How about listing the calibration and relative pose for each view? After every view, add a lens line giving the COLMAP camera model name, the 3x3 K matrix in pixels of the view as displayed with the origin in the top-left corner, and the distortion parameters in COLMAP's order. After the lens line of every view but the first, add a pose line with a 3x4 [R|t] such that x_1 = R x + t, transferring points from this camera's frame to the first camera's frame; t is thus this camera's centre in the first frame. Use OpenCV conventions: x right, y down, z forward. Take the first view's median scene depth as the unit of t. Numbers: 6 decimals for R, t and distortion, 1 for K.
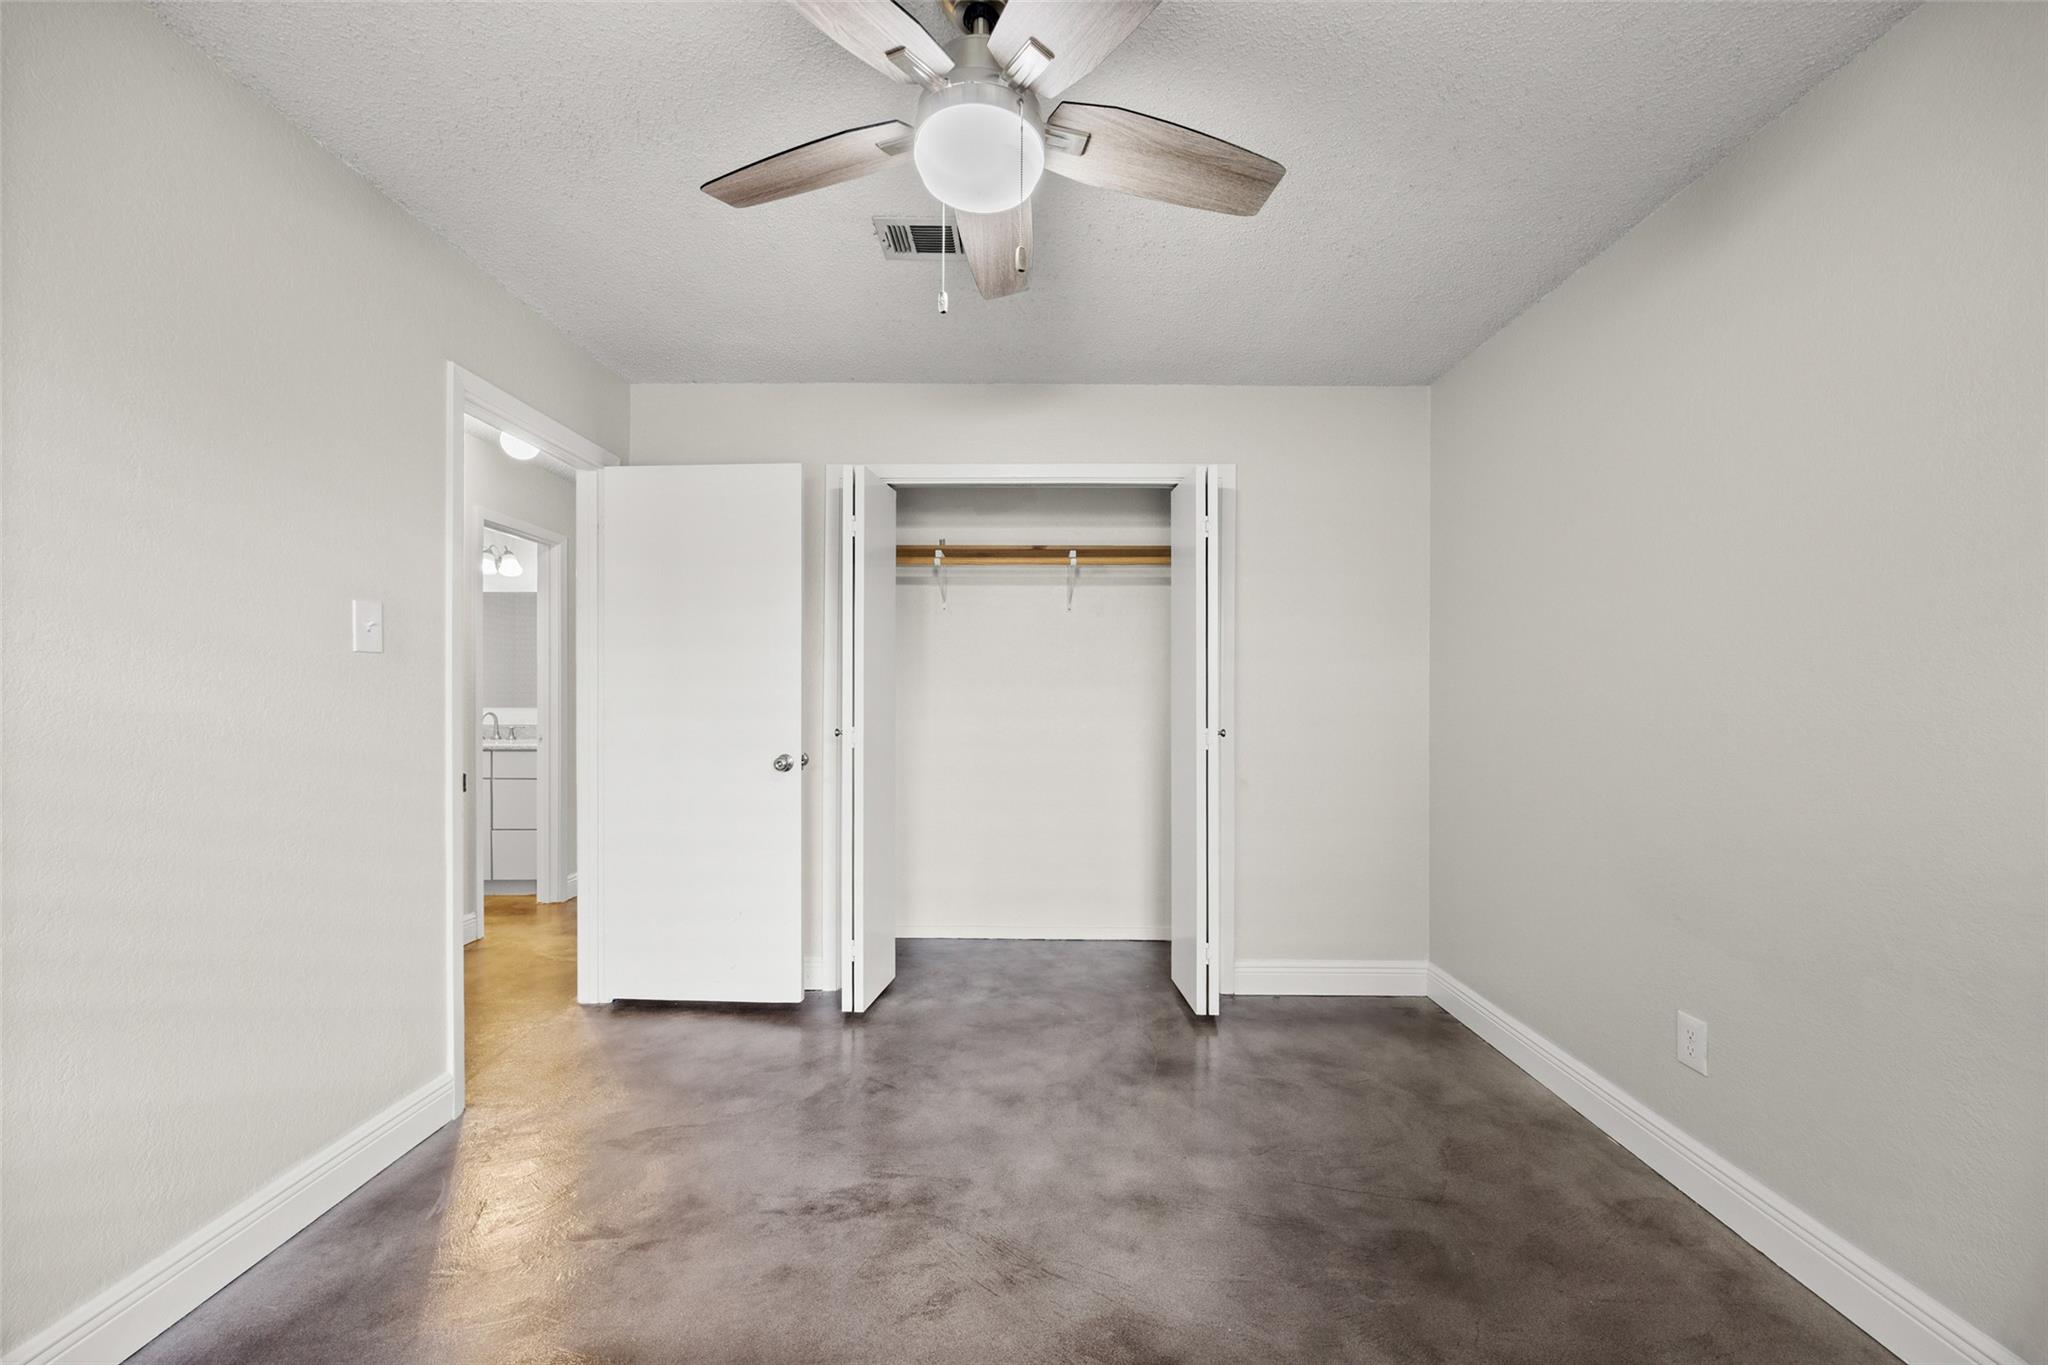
lens RADIAL K [[790.8, 0, 1030.5], [0, 790.8, 693.6], [0, 0, 1]] dist [-0.001982, 0.000176]
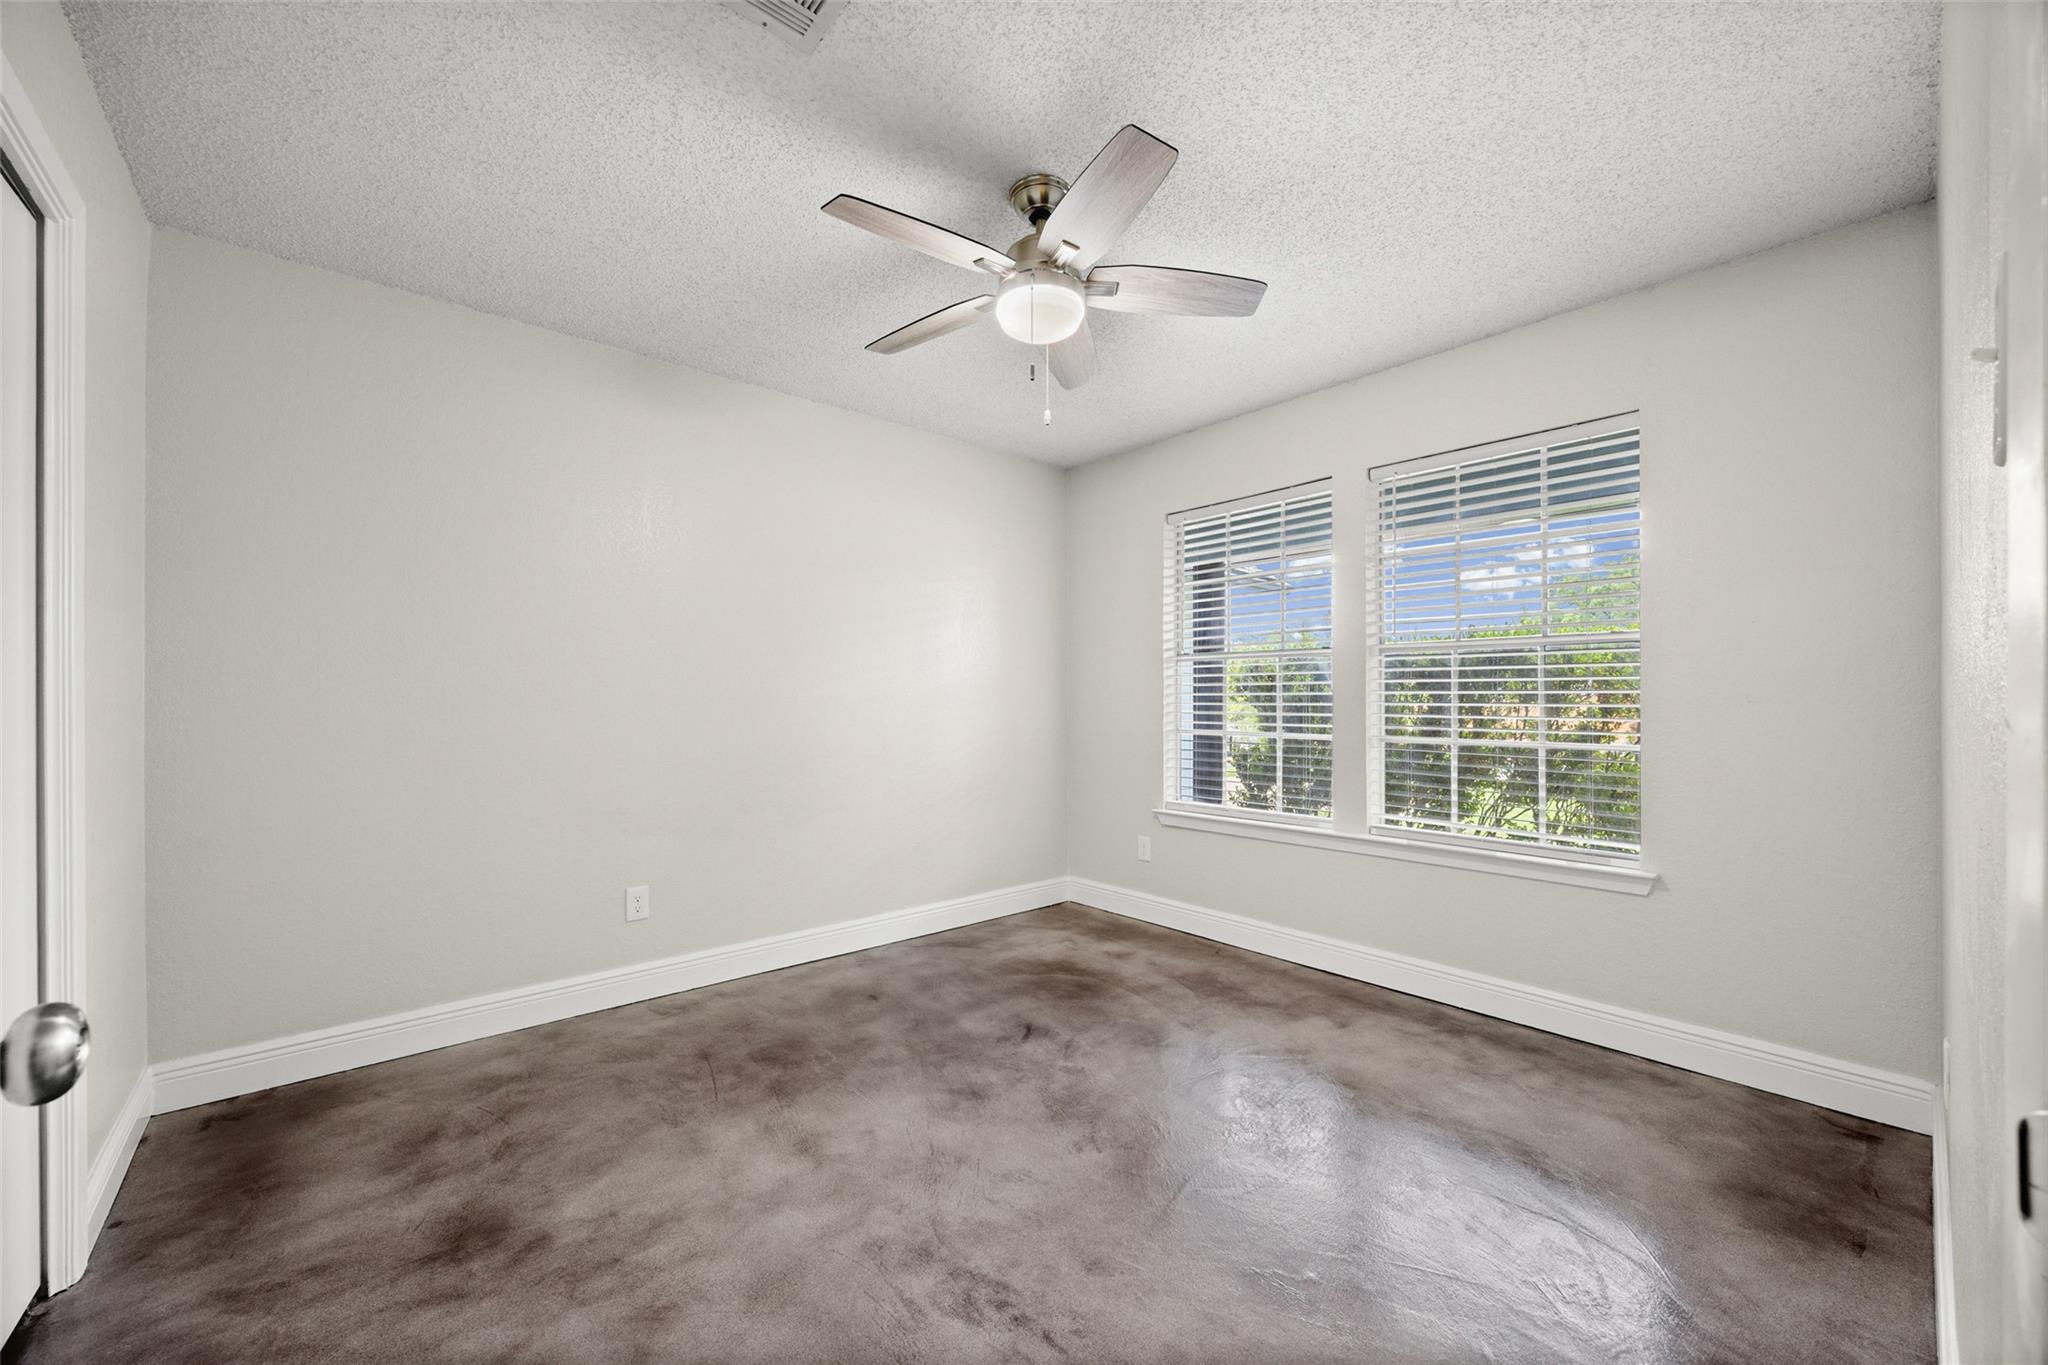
lens RADIAL K [[790.8, 0, 1017.1], [0, 790.8, 693.9], [0, 0, 1]] dist [-0.001982, 0.000176]
pose [[-0.660789, 0.003703, 0.750562, -0.721692], [-0.001559, 0.999979, -0.006306, 0.028358], [-0.750570, -0.005337, -0.660770, 1.263192]]
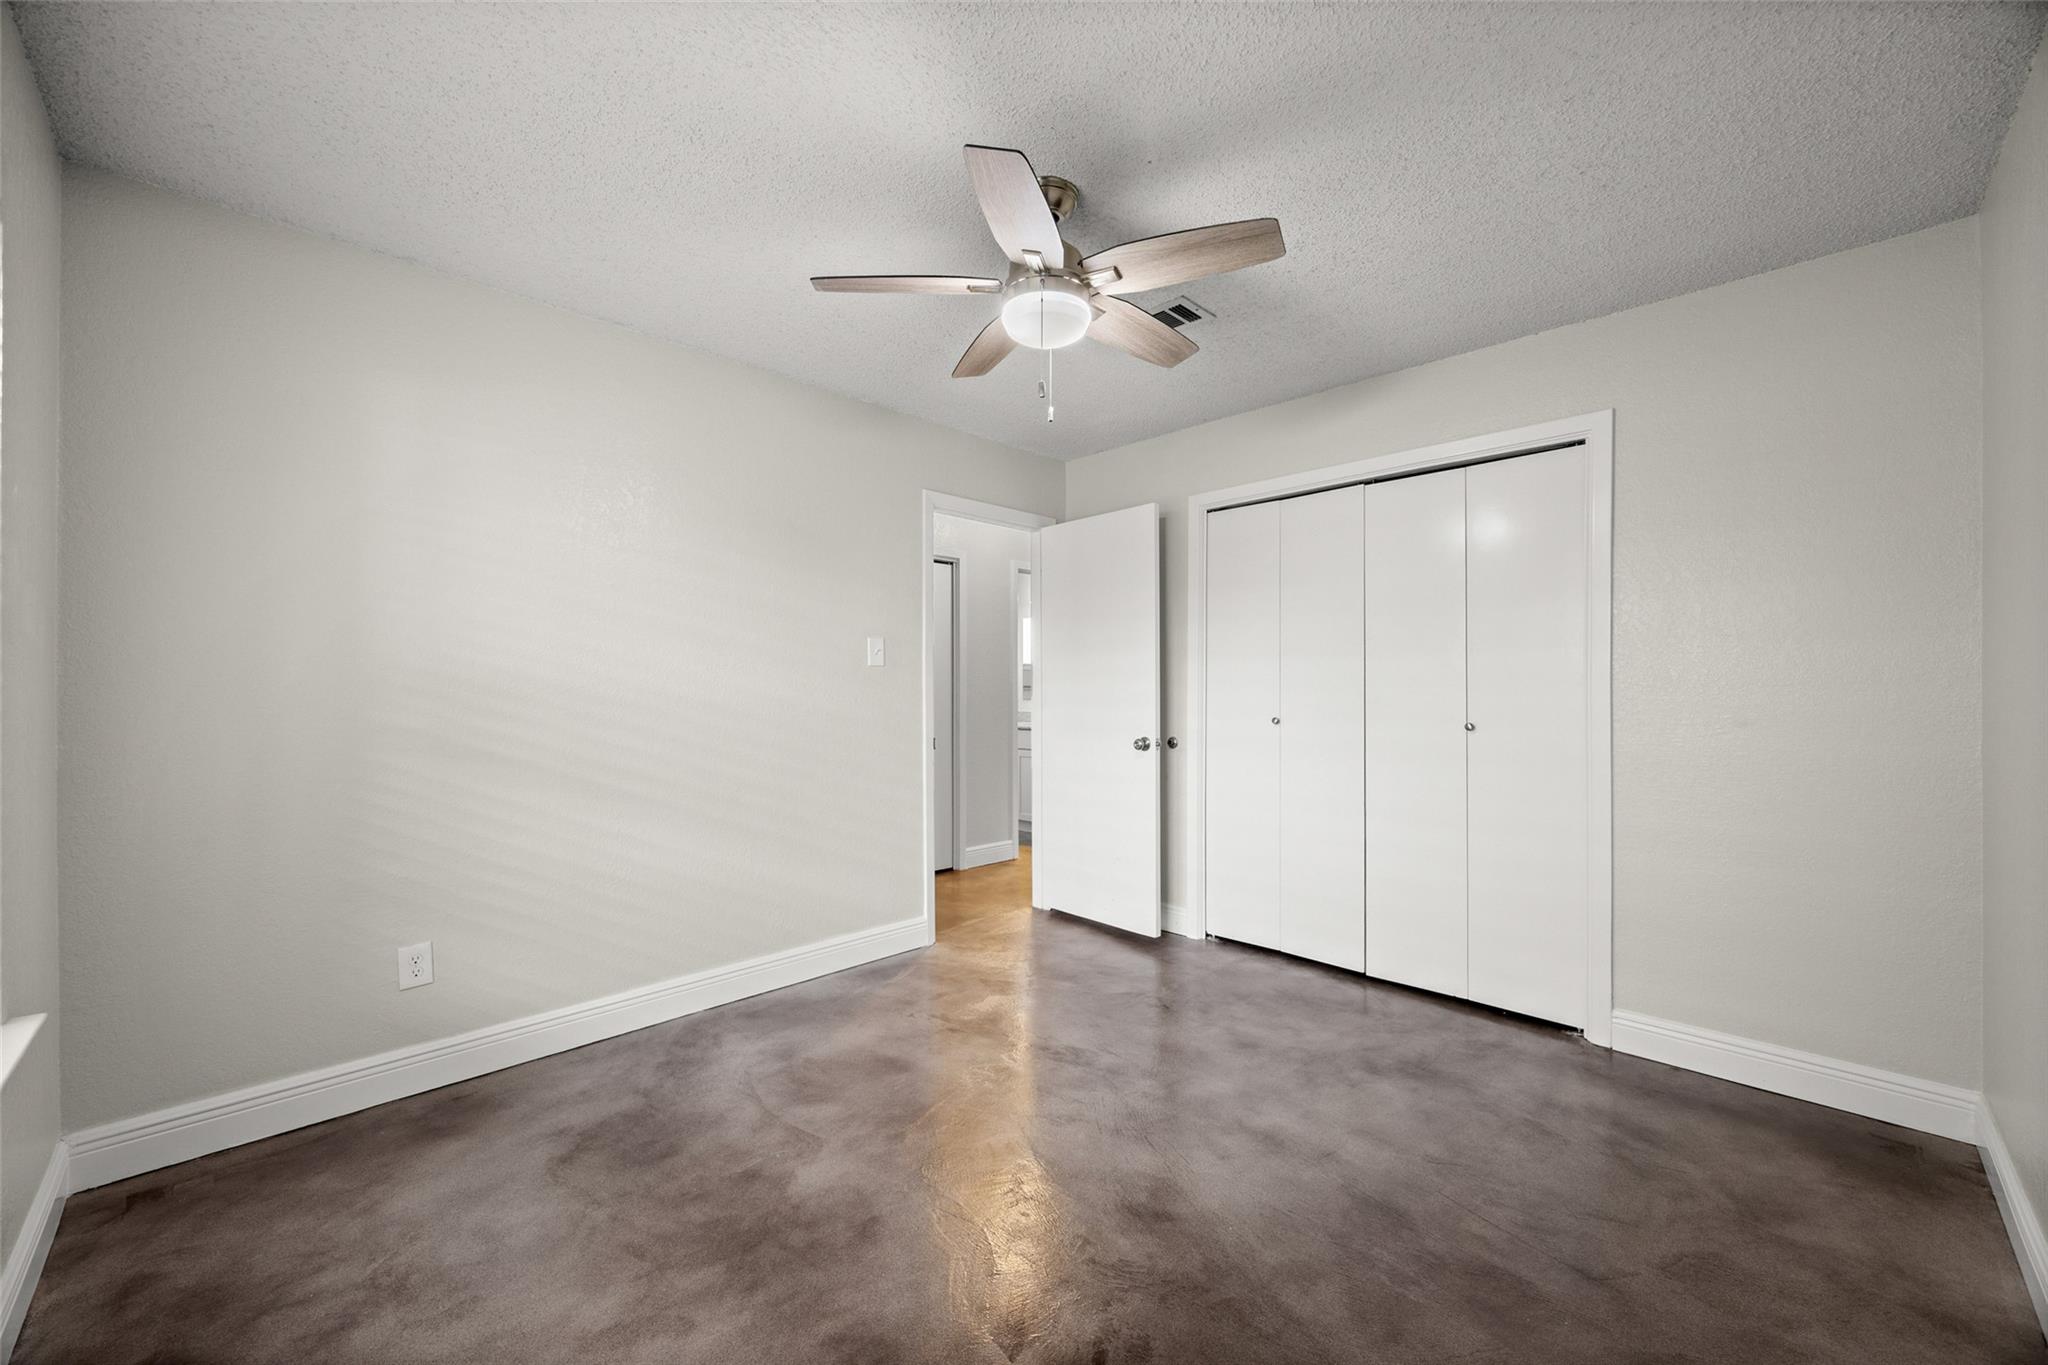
lens RADIAL K [[790.8, 0, 1011.0], [0, 790.8, 688.0], [0, 0, 1]] dist [-0.001982, 0.000176]
pose [[0.702614, -0.005398, -0.711551, 0.577090], [0.003172, 0.999985, -0.004454, 0.006102], [0.711564, 0.000872, 0.702620, -0.040428]]
